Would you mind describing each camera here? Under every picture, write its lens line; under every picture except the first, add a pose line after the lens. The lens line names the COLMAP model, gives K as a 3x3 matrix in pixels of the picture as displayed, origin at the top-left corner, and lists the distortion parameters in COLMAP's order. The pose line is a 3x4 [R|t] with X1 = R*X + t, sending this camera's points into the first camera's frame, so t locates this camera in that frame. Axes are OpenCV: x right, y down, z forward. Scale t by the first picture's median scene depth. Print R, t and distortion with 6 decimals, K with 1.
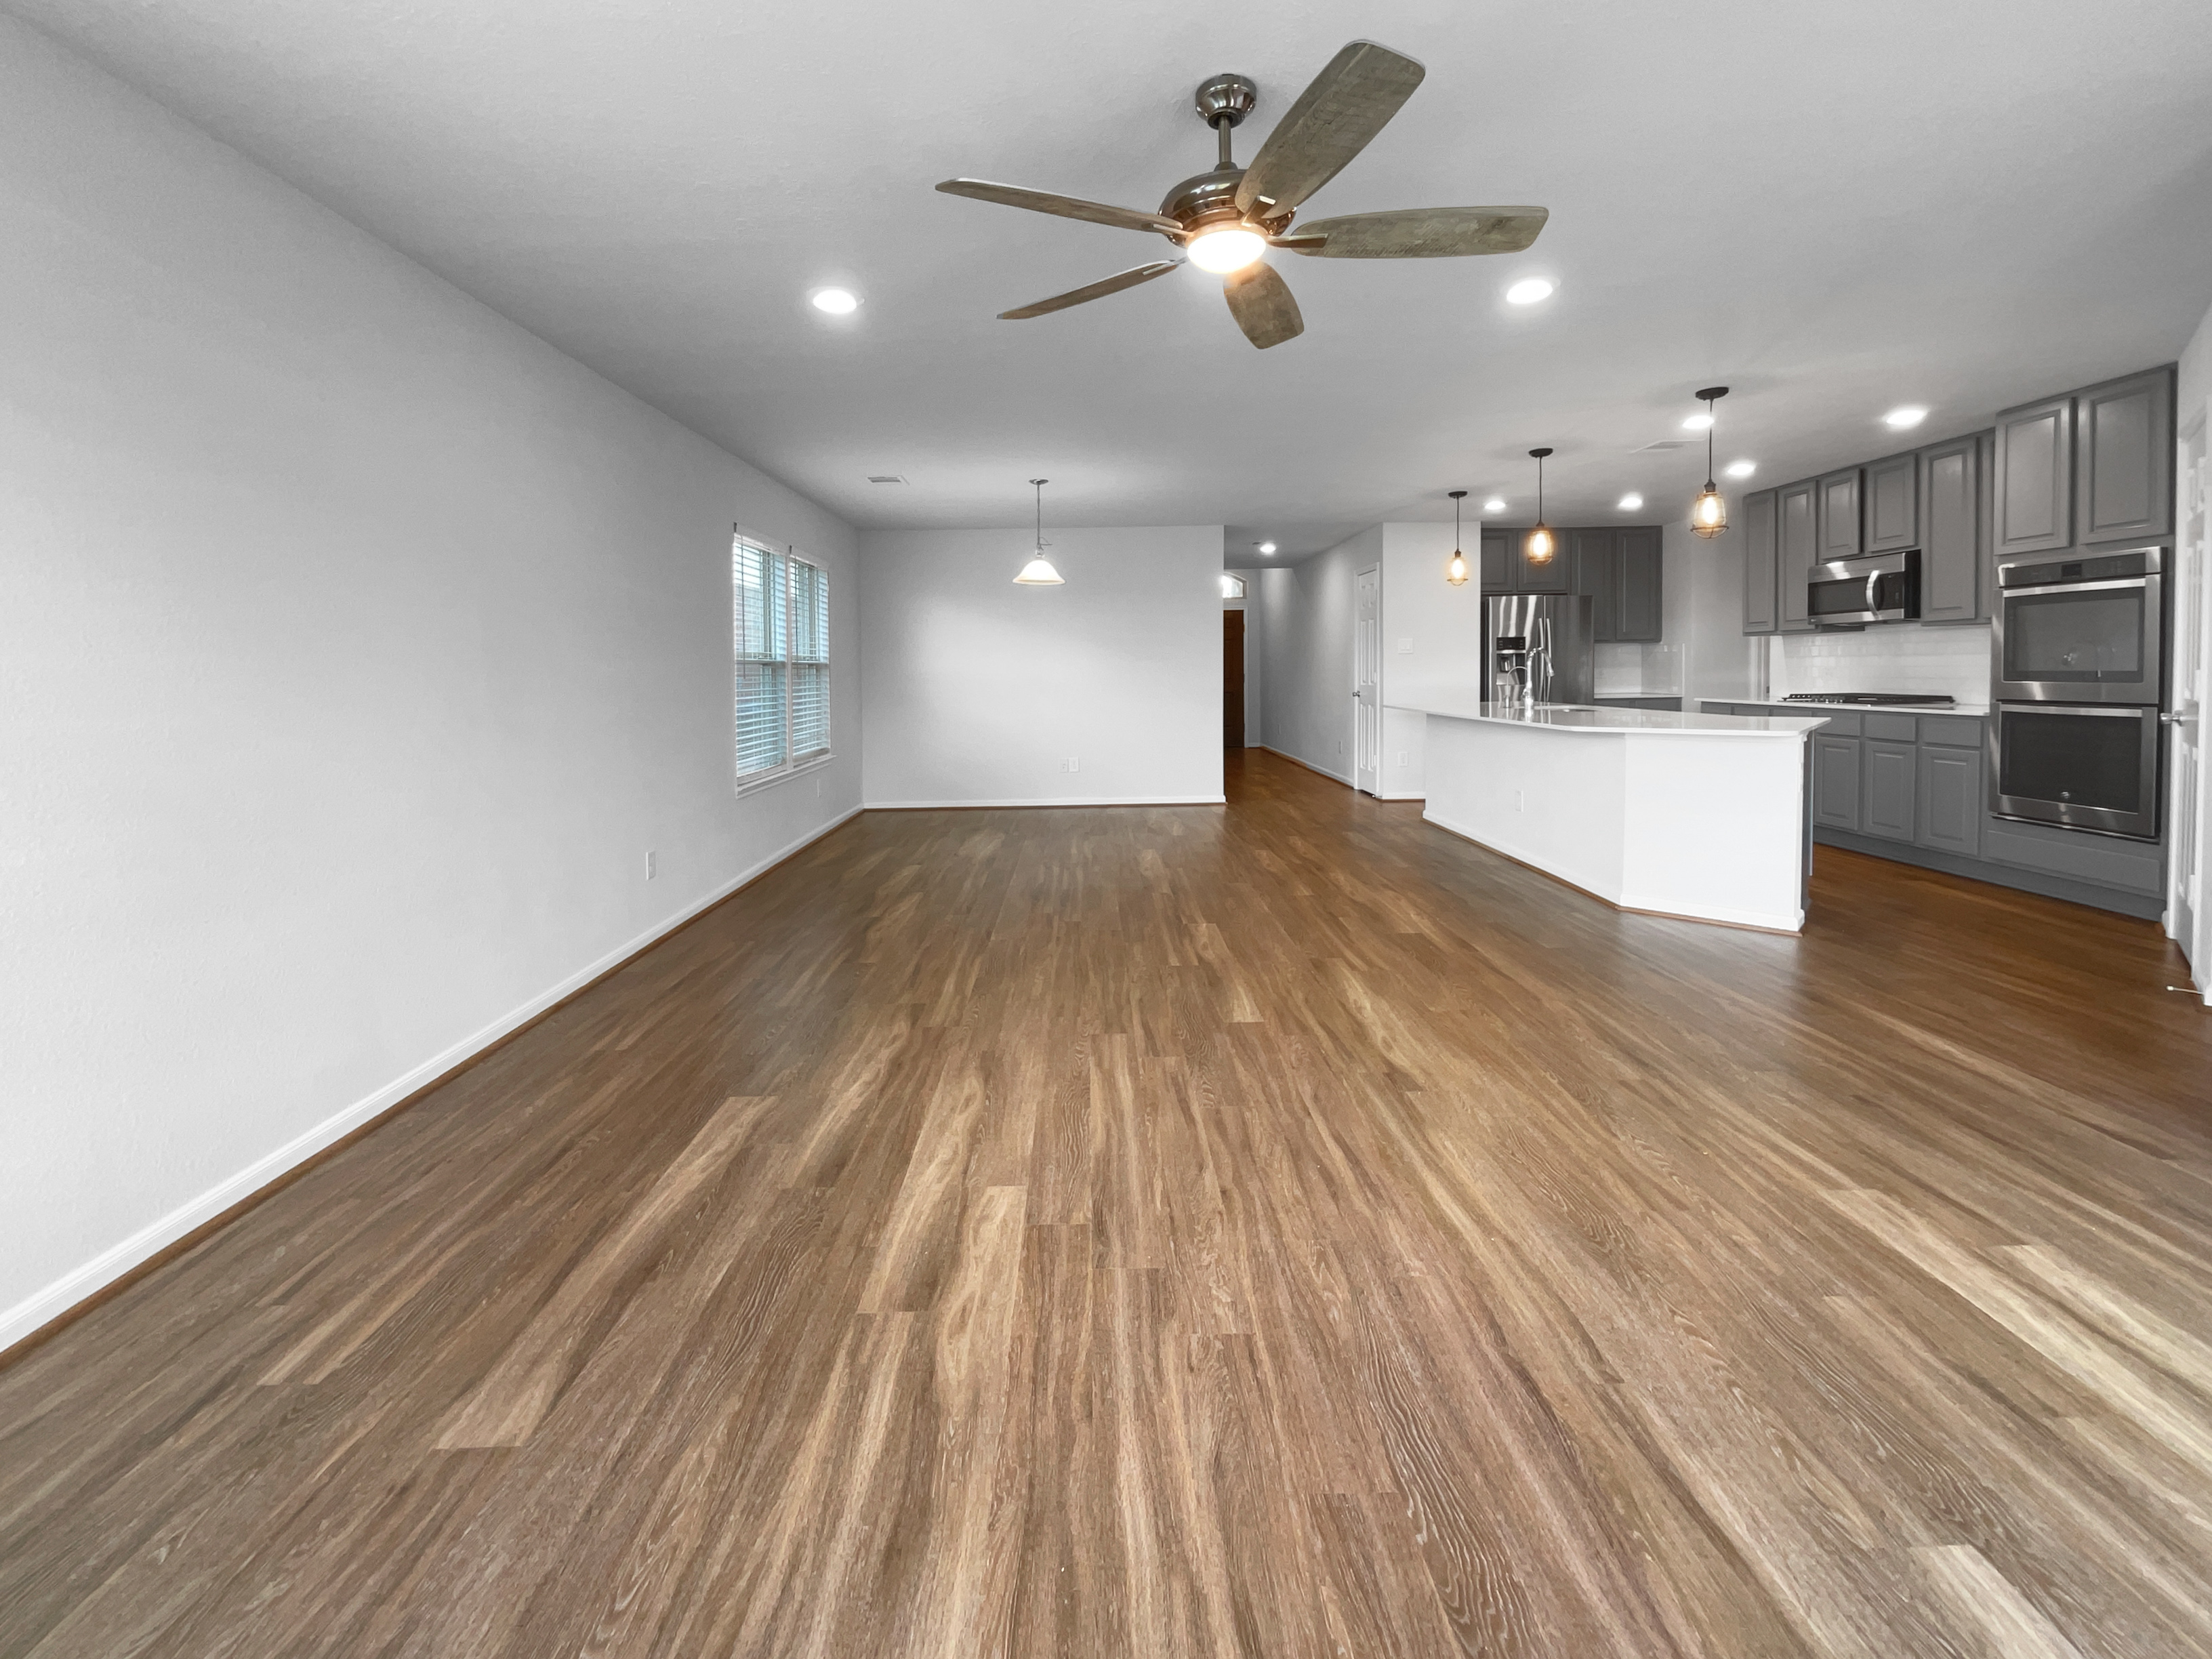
lens RADIAL K [[881.9, 0, 1095.4], [0, 881.9, 833.7], [0, 0, 1]] dist [0.000232, 0.000083]
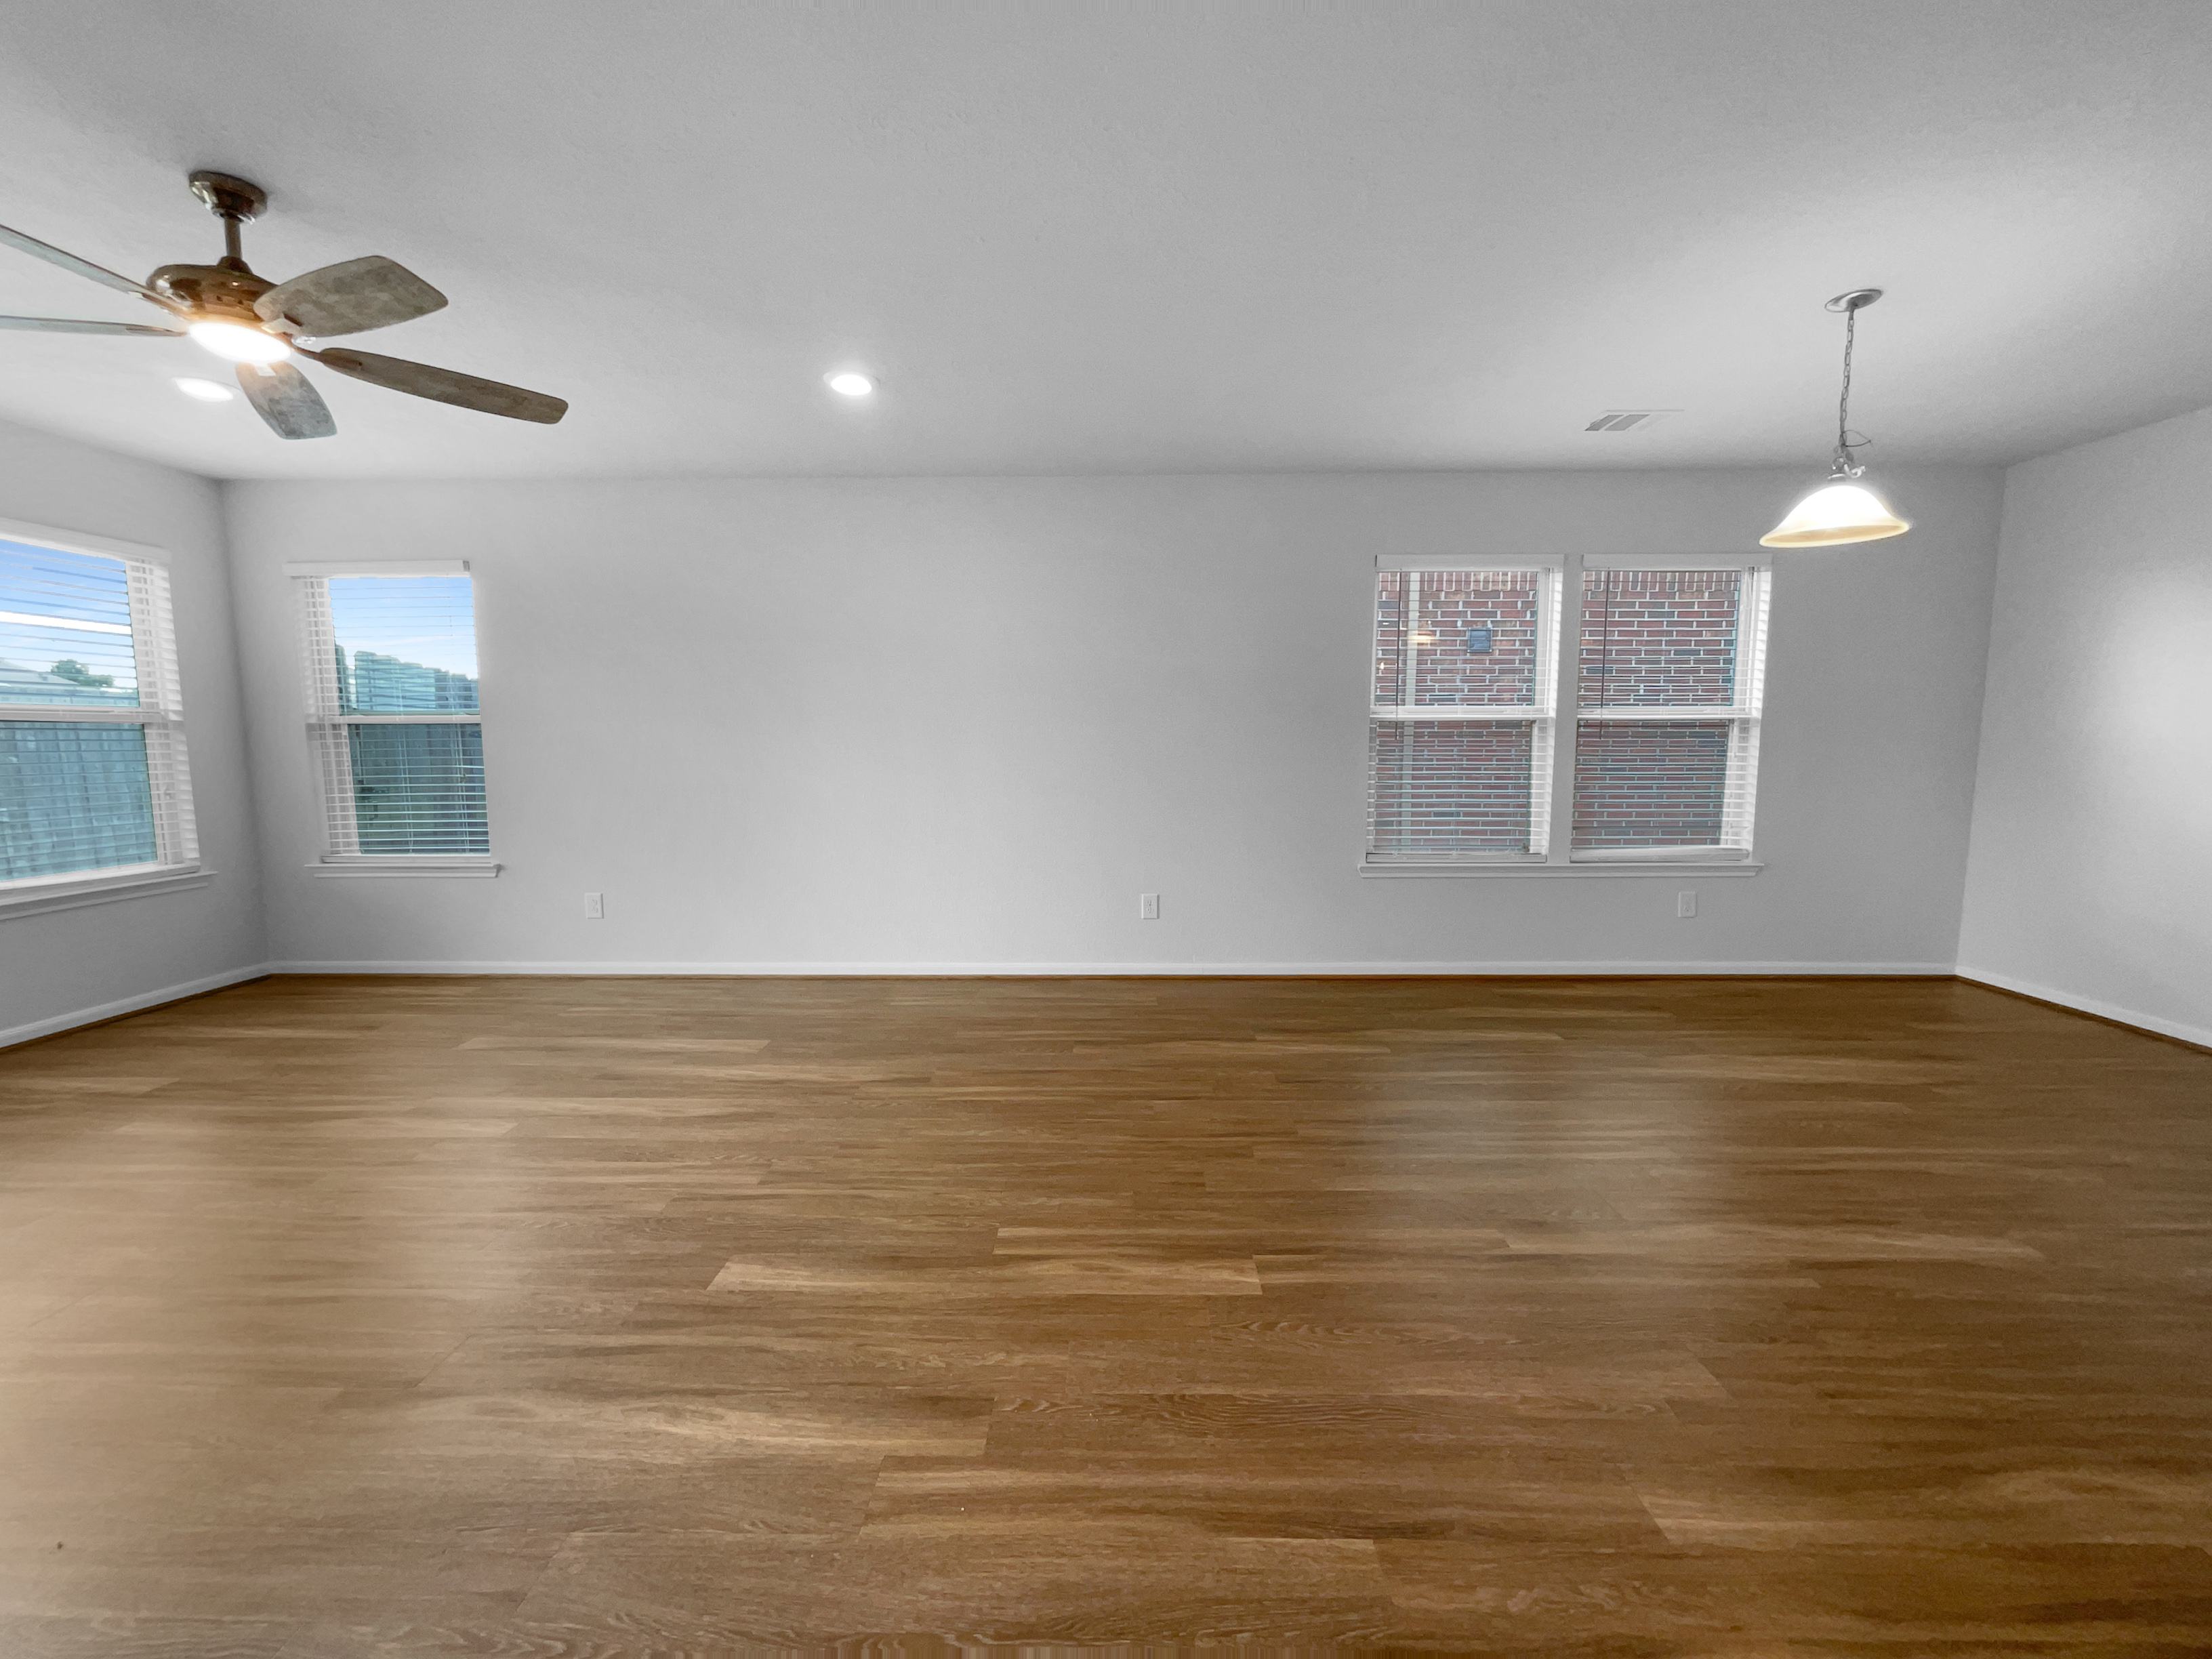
lens RADIAL K [[881.9, 0, 1095.4], [0, 881.9, 833.7], [0, 0, 1]] dist [0.000232, 0.000083]
pose [[-0.032915, 0.123912, -0.991747, 0.964685], [-0.161476, 0.978589, 0.127627, -0.300406], [0.986328, 0.164344, -0.012202, 1.530606]]
